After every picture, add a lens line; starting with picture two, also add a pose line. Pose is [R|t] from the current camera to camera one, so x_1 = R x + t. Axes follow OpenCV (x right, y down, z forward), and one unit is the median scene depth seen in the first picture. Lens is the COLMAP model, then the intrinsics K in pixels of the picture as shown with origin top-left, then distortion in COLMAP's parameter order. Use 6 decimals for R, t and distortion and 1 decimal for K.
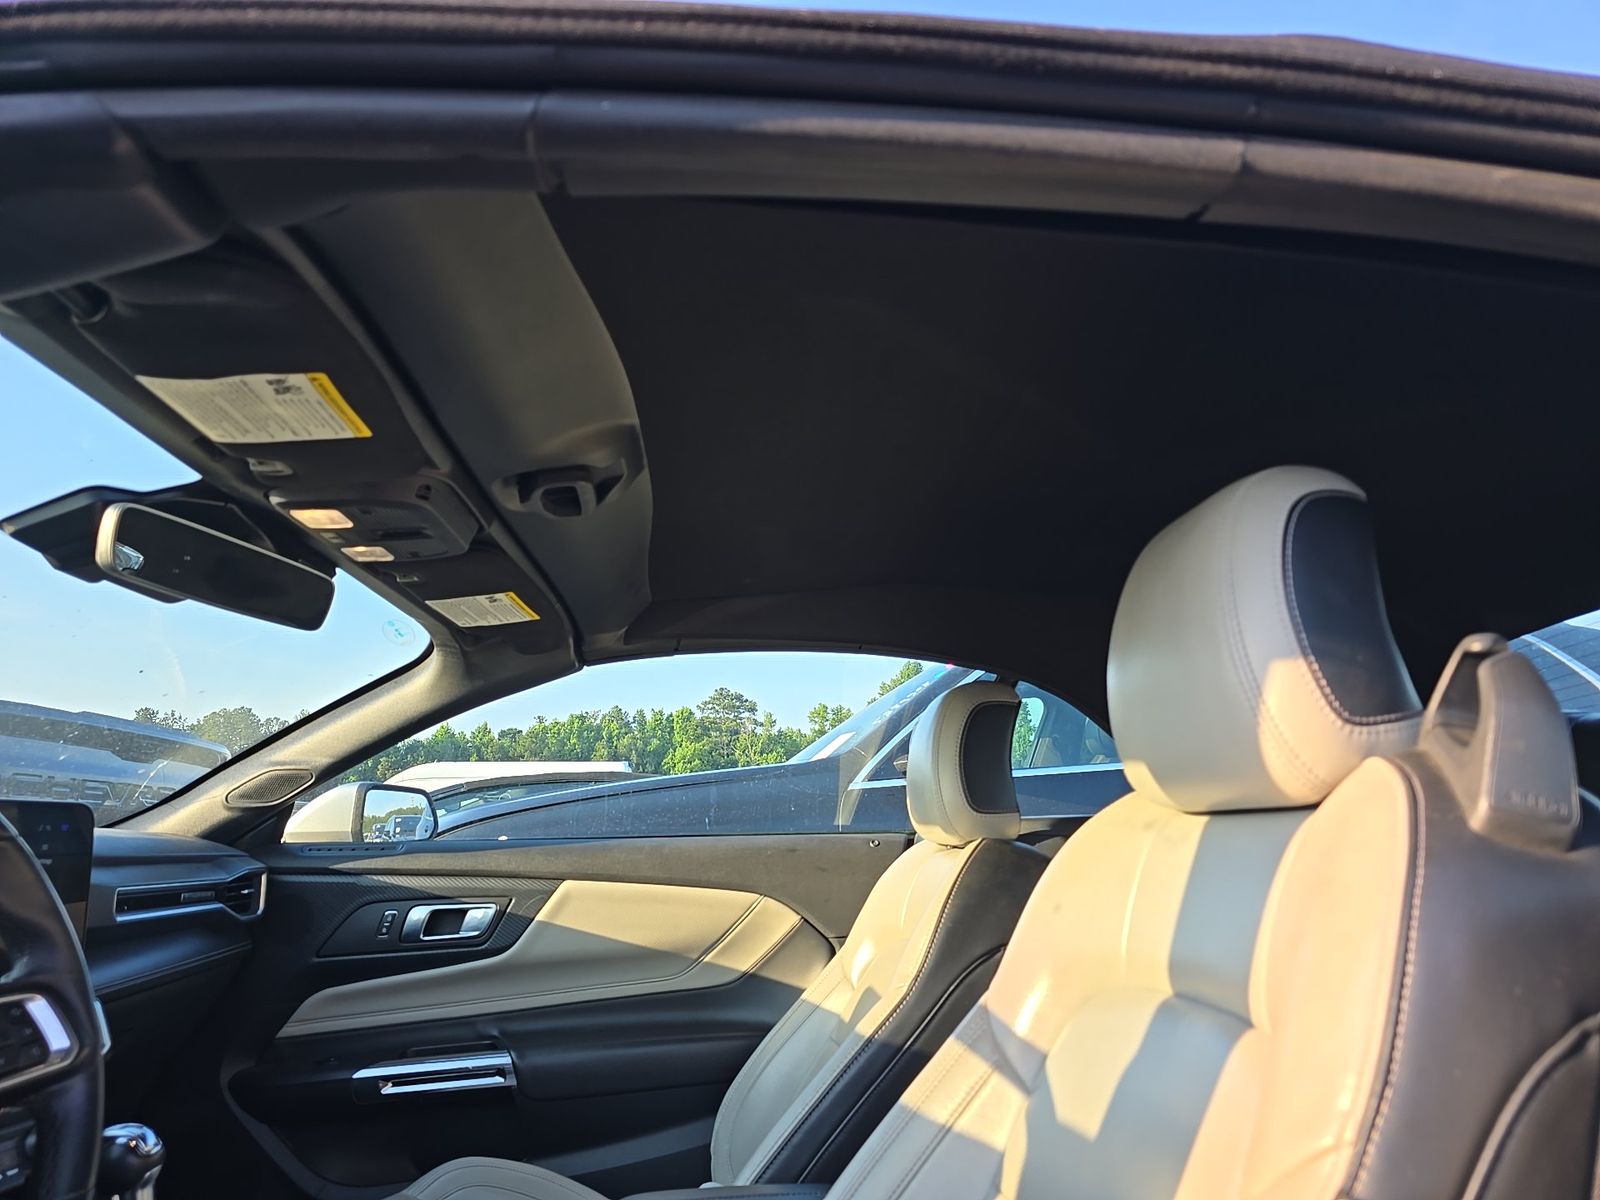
lens RADIAL K [[1100.9, 0, 808.6], [0, 1100.9, 620.4], [0, 0, 1]] dist [0.055394, -0.071045]
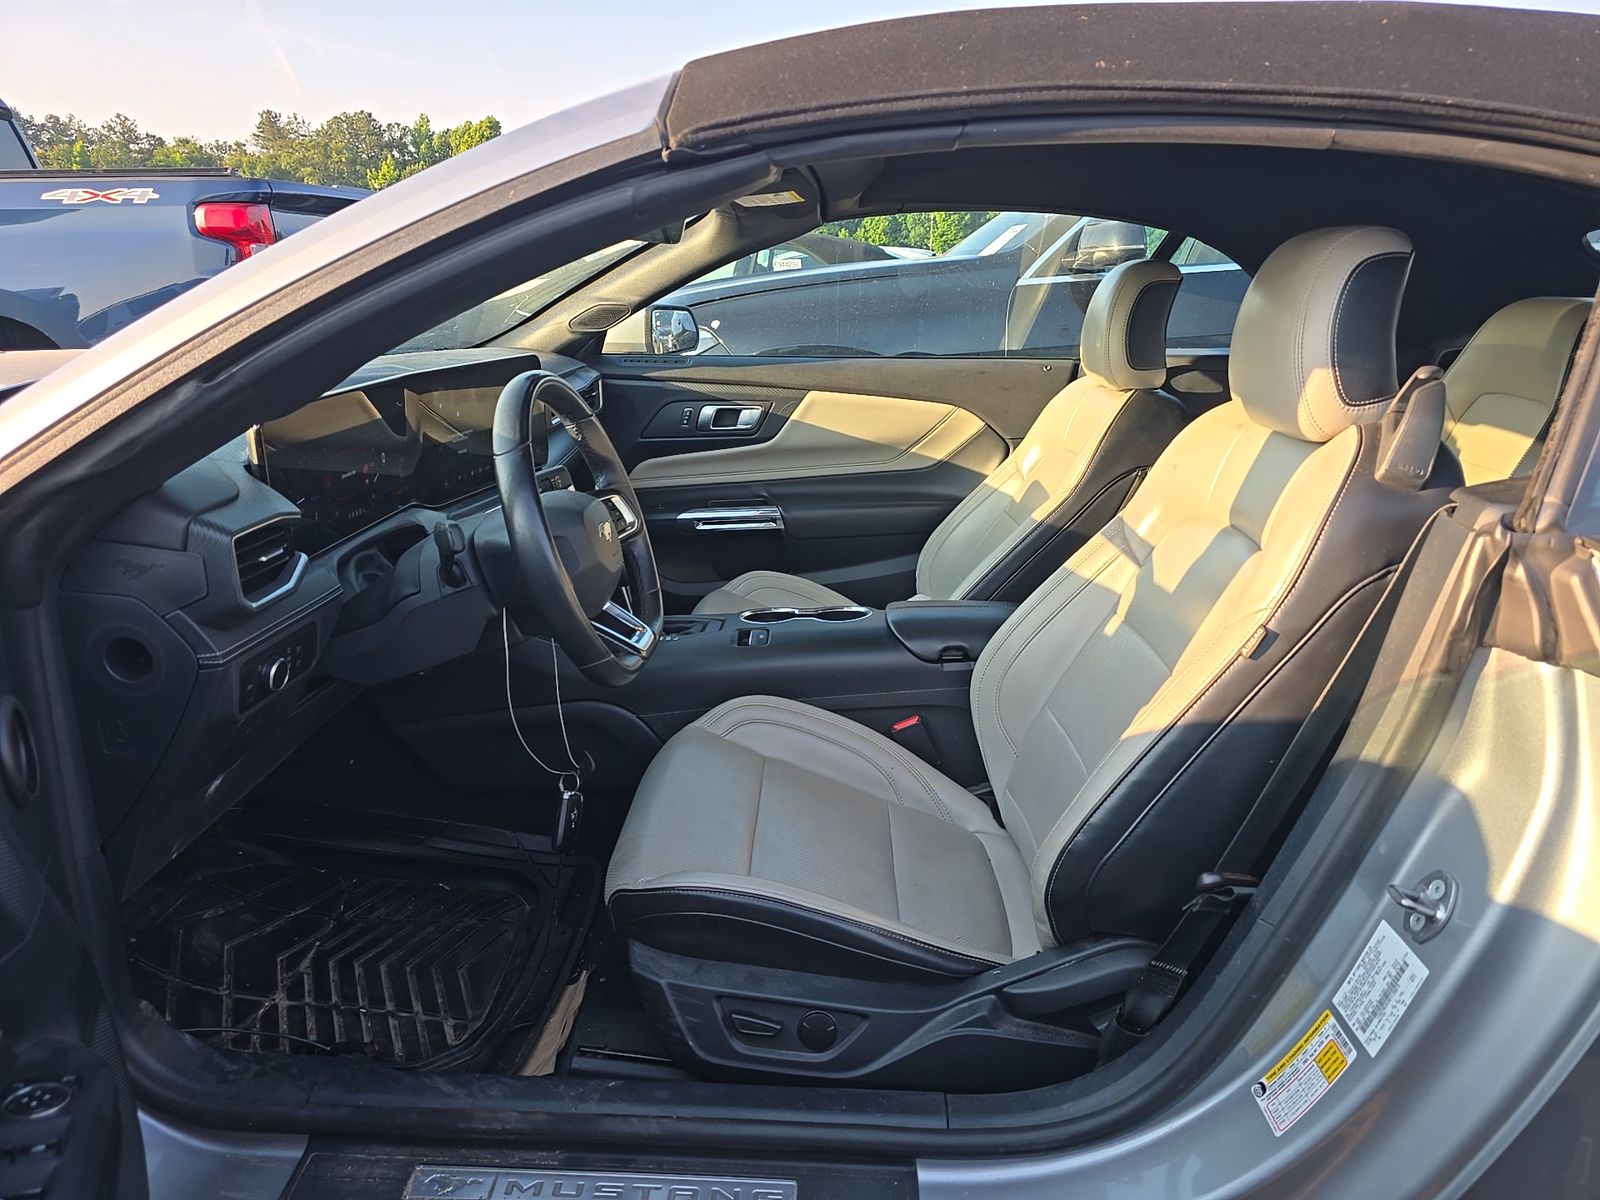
lens RADIAL K [[999.4, 0, 795.6], [0, 999.4, 627.6], [0, 0, 1]] dist [0.003876, -0.001419]
pose [[0.987145, 0.063386, -0.146720, -0.044708], [0.015755, 0.874932, 0.483990, -0.115277], [0.159048, -0.480080, 0.862686, -0.218889]]
